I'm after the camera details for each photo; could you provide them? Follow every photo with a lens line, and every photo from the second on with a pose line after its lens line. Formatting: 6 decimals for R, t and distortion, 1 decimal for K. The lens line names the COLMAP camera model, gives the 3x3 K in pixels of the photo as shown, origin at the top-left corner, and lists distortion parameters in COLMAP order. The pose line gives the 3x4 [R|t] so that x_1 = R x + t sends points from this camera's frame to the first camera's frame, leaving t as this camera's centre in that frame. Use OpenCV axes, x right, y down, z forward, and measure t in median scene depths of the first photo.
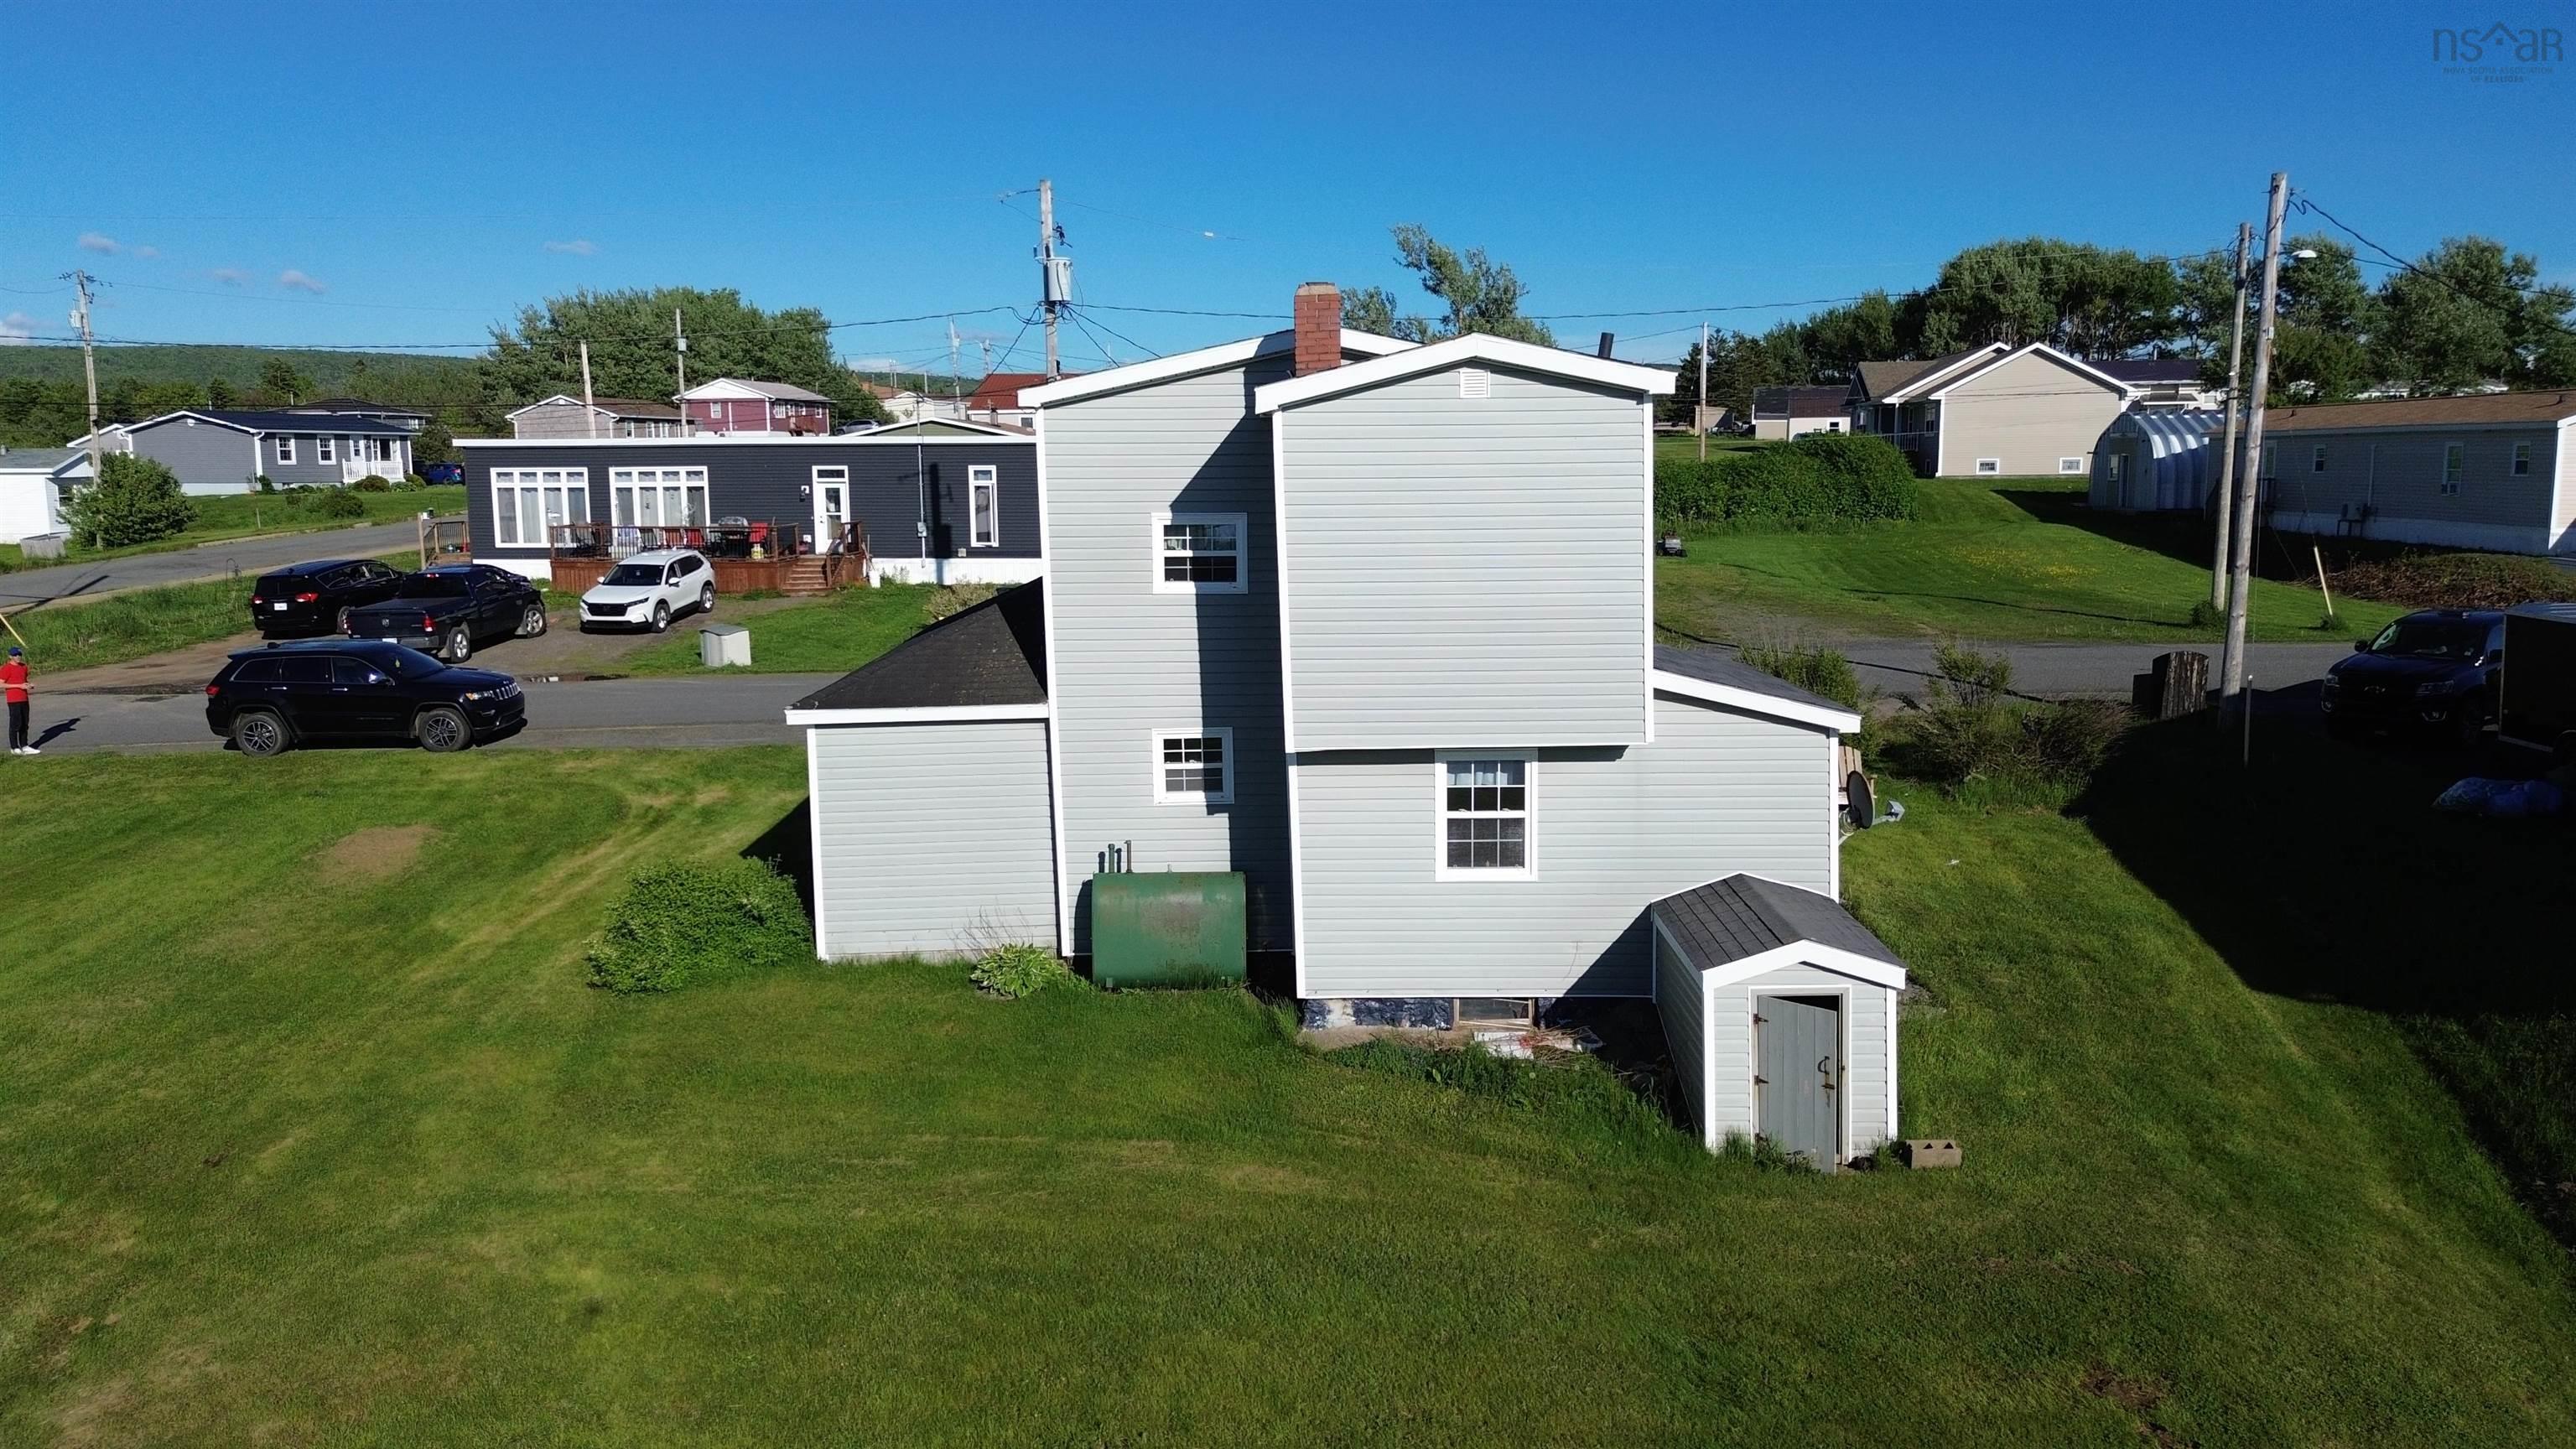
lens RADIAL K [[1823.0, 0, 1288.8], [0, 1823.0, 716.4], [0, 0, 1]] dist [0.063244, -0.062426]
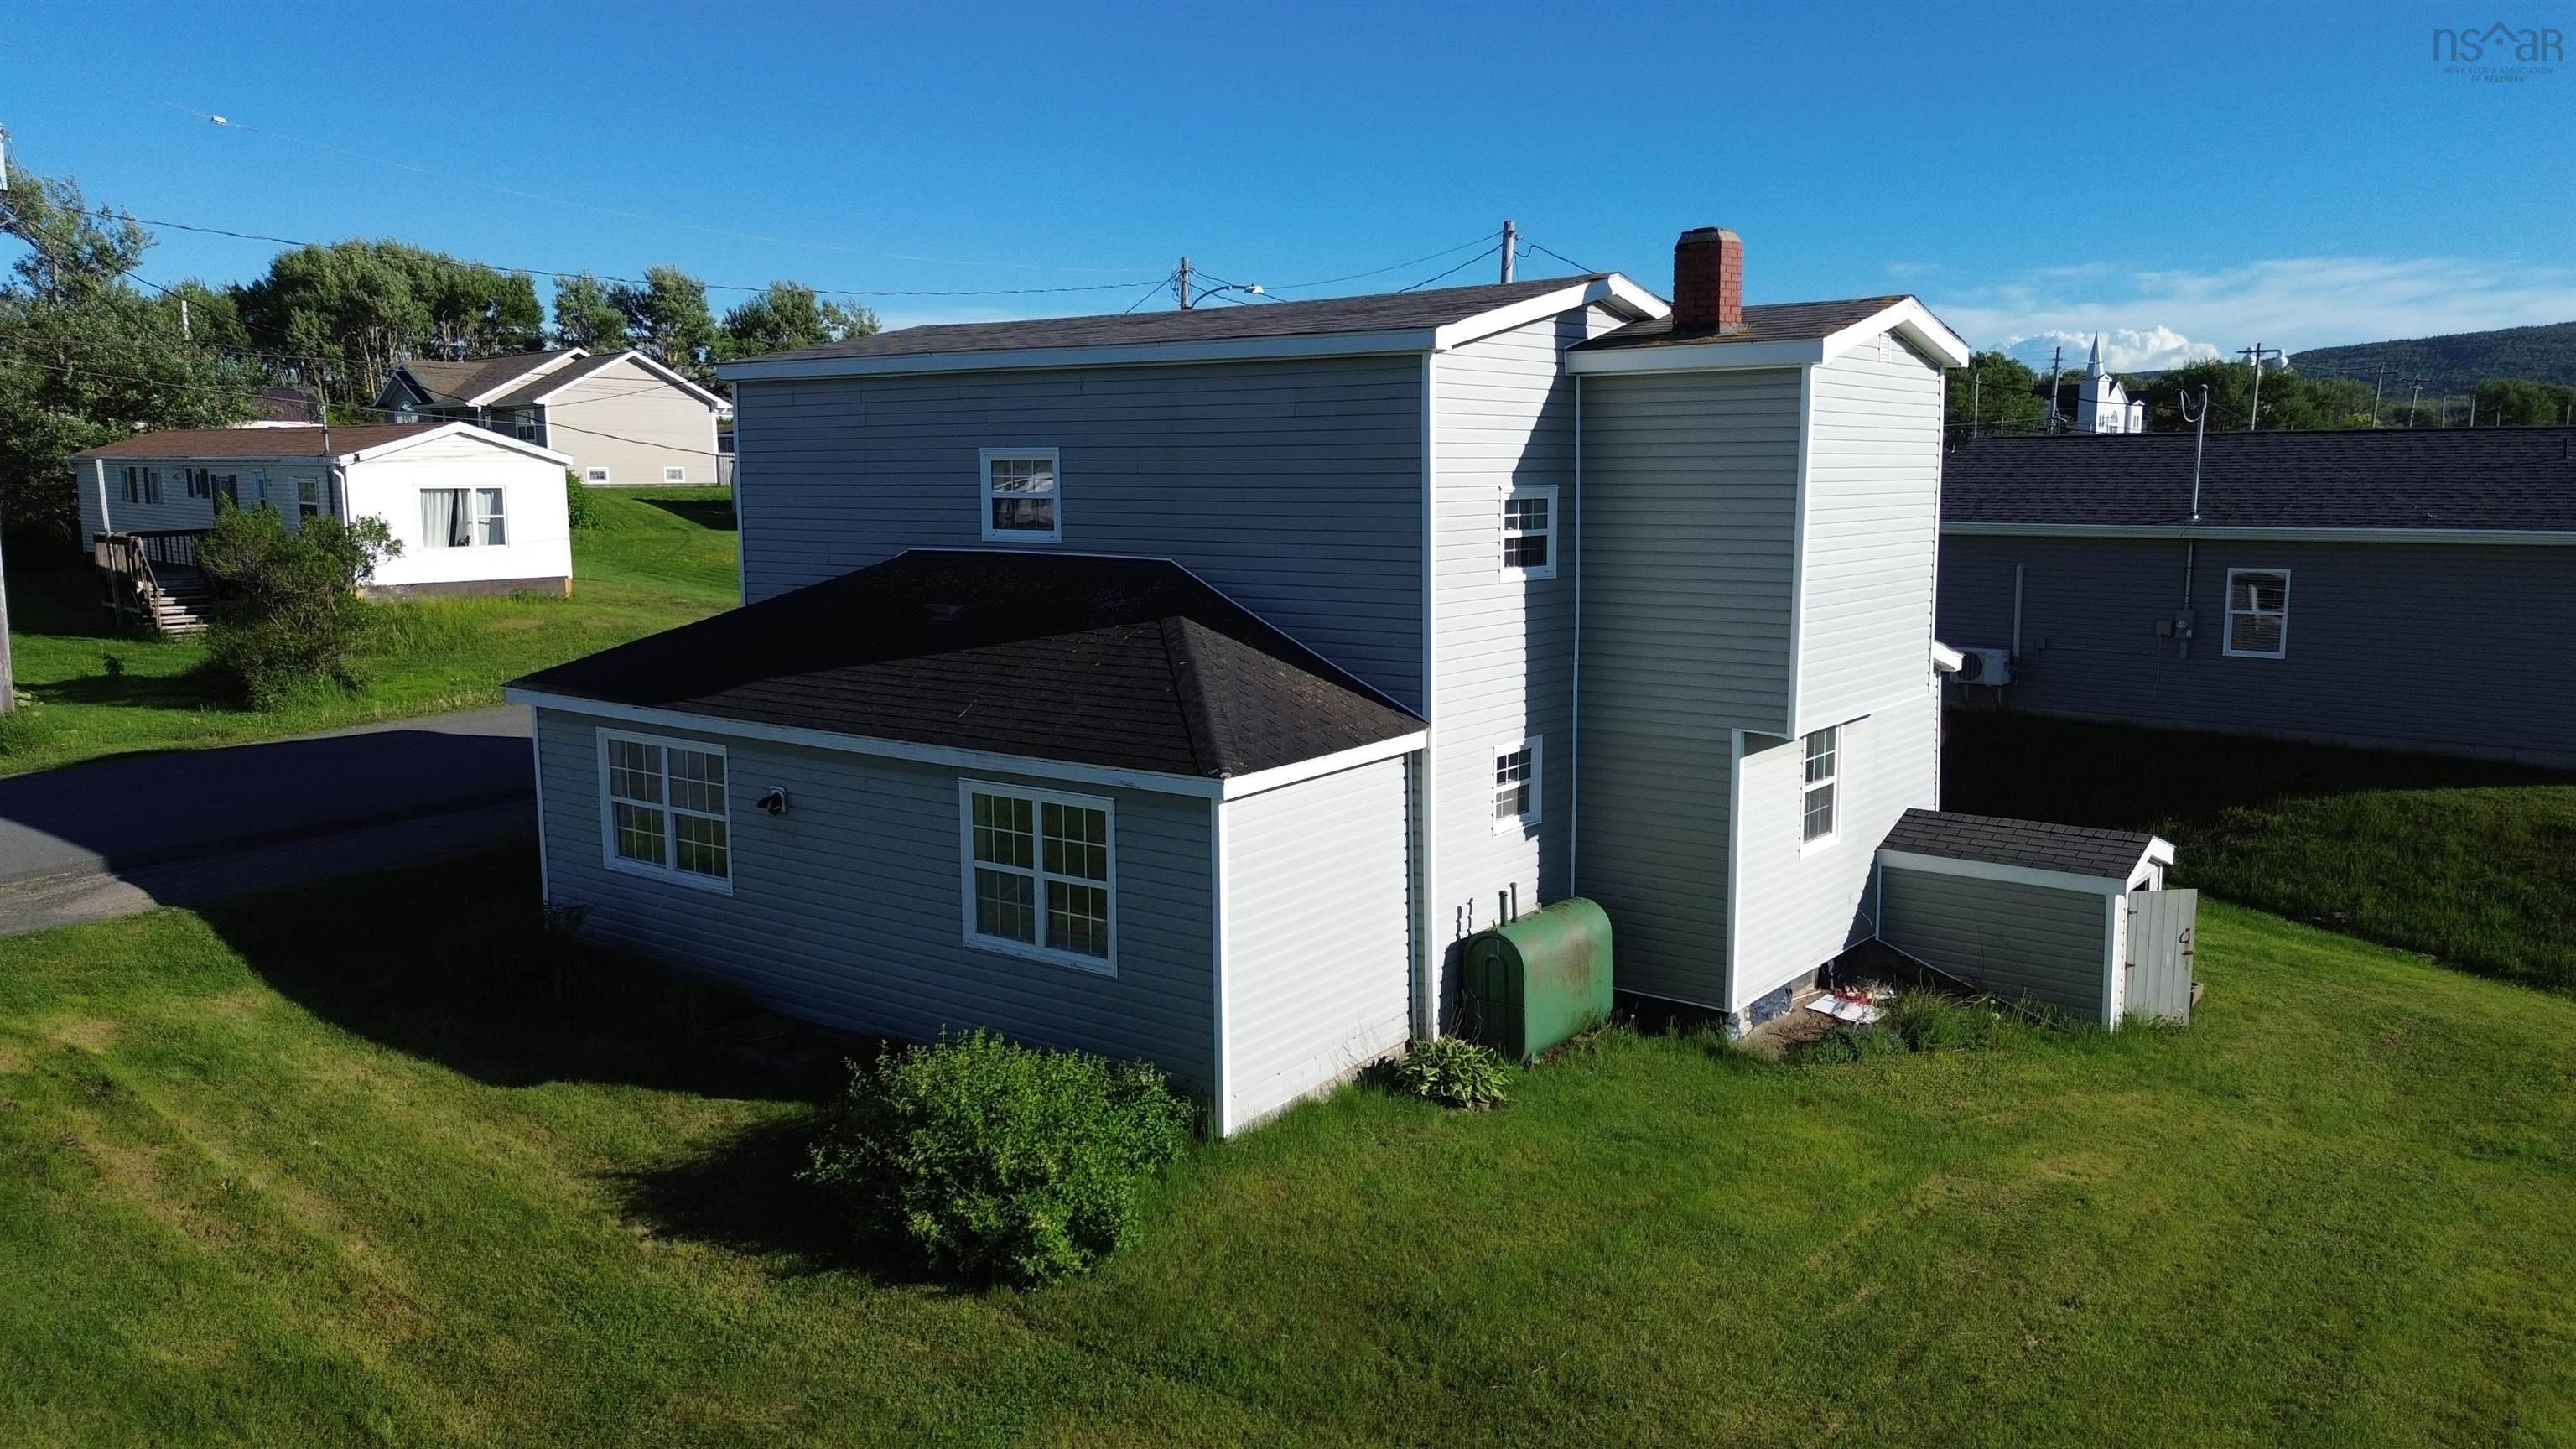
lens RADIAL K [[1823.0, 0, 1284.4], [0, 1823.0, 724.3], [0, 0, 1]] dist [0.063244, -0.062426]
pose [[0.609391, -0.103919, 0.786030, -0.780050], [0.108796, 0.992956, 0.046928, -0.052332], [-0.785370, 0.056919, 0.616405, 0.560389]]
